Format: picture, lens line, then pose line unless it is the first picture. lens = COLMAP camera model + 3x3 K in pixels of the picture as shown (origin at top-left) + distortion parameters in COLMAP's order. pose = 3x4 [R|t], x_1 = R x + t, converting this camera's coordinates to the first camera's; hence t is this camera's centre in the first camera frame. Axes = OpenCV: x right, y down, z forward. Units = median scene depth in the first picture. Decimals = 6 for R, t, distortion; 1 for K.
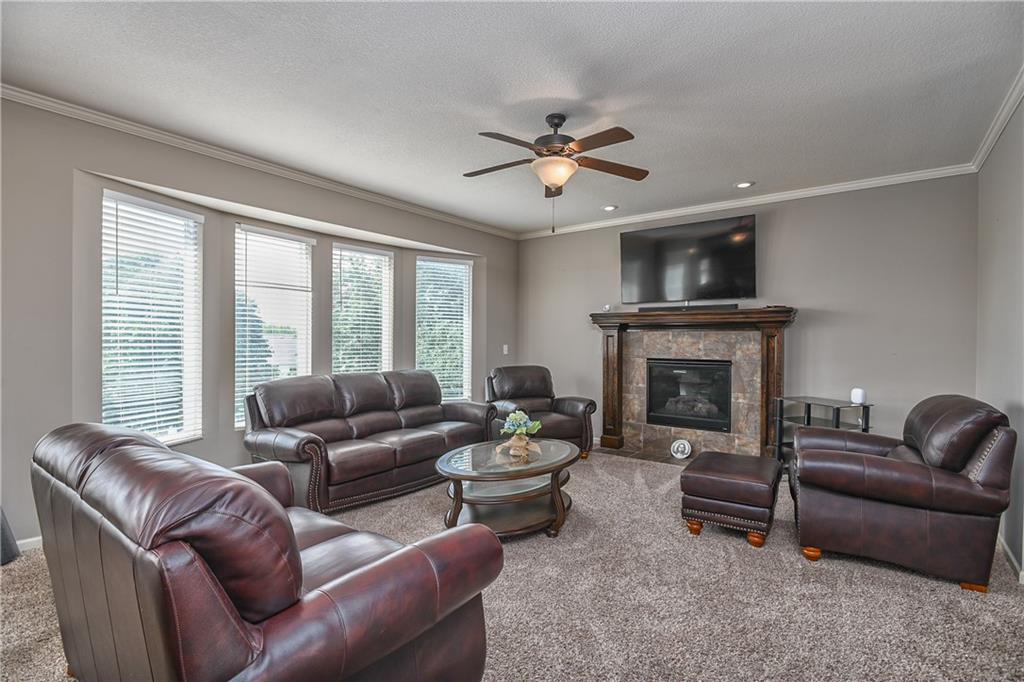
lens RADIAL K [[487.1, 0, 514.7], [0, 487.1, 336.5], [0, 0, 1]] dist [0.000125, 0.000136]
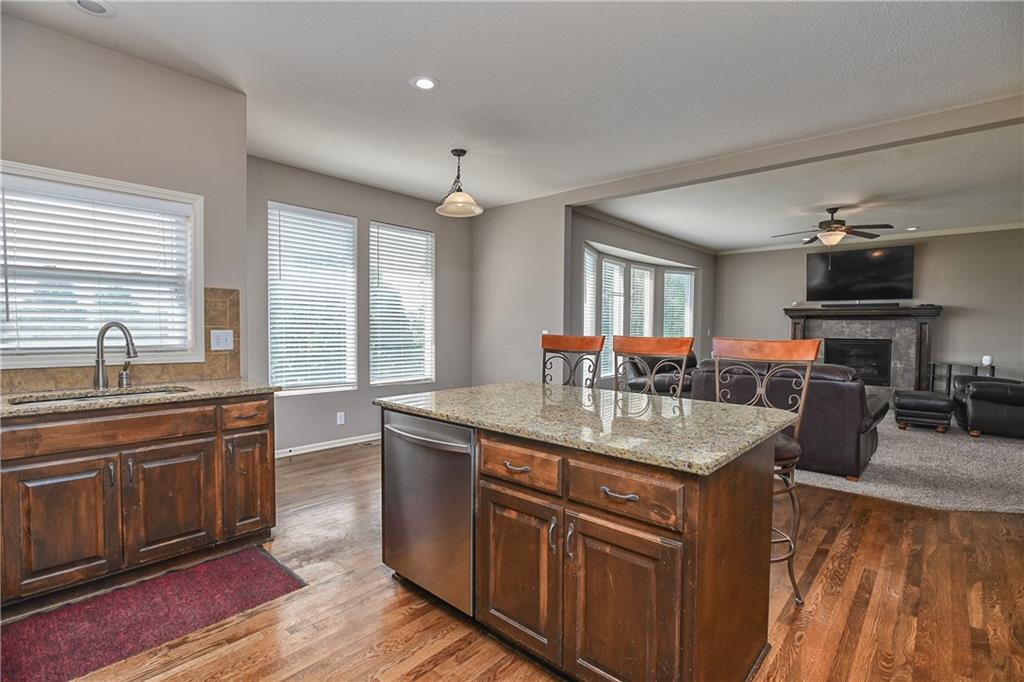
lens RADIAL K [[481.9, 0, 512.0], [0, 481.9, 341.0], [0, 0, 1]] dist [-0.011403, -0.000143]
pose [[0.996369, 0.003143, -0.085079, -0.585436], [0.000085, 0.999281, 0.037919, -0.003113], [0.085137, -0.037788, 0.995652, -0.567620]]
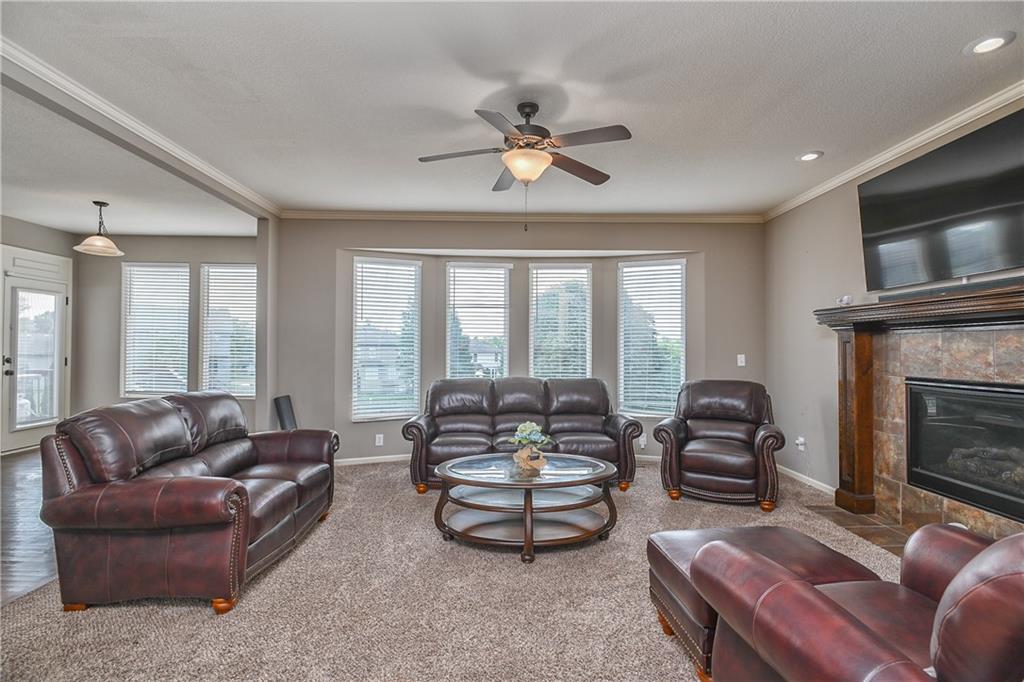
lens RADIAL K [[487.1, 0, 514.7], [0, 487.1, 336.5], [0, 0, 1]] dist [0.000125, 0.000136]
pose [[0.619920, -0.022629, -0.784339, 0.473564], [0.004917, 0.999676, -0.024956, 0.007057], [0.784650, 0.011614, 0.619831, 0.245783]]
